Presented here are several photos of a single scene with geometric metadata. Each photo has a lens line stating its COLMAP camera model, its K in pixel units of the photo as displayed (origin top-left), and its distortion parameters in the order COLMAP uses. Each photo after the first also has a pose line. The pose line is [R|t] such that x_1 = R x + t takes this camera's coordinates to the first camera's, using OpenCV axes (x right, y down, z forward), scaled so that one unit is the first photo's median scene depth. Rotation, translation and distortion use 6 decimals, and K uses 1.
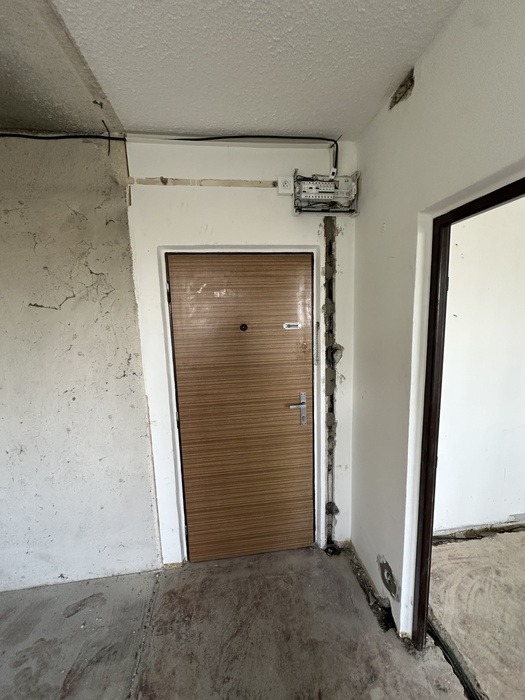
lens RADIAL K [[277.7, 0, 262.5], [0, 277.7, 350.0], [0, 0, 1]] dist [0.000671, 0.000278]
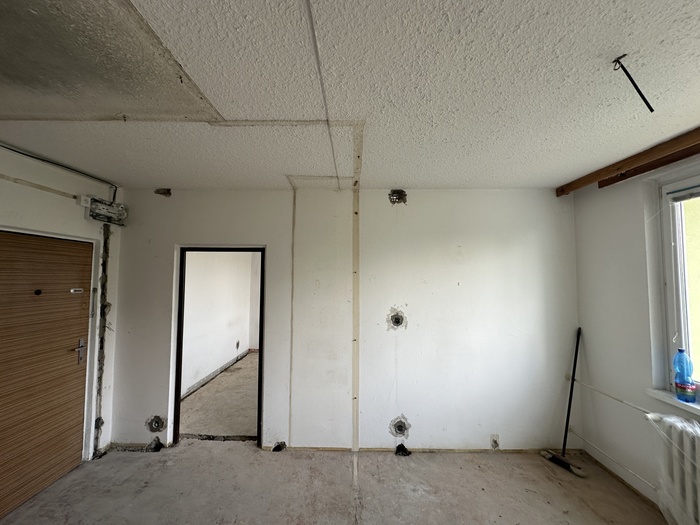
lens RADIAL K [[277.7, 0, 350.5], [0, 277.7, 263.6], [0, 0, 1]] dist [0.000671, 0.000278]
pose [[0.138903, 0.080764, 0.987007, -1.133854], [0.125879, 0.987145, -0.098490, 0.092942], [-0.982273, 0.137924, 0.126951, -0.579506]]
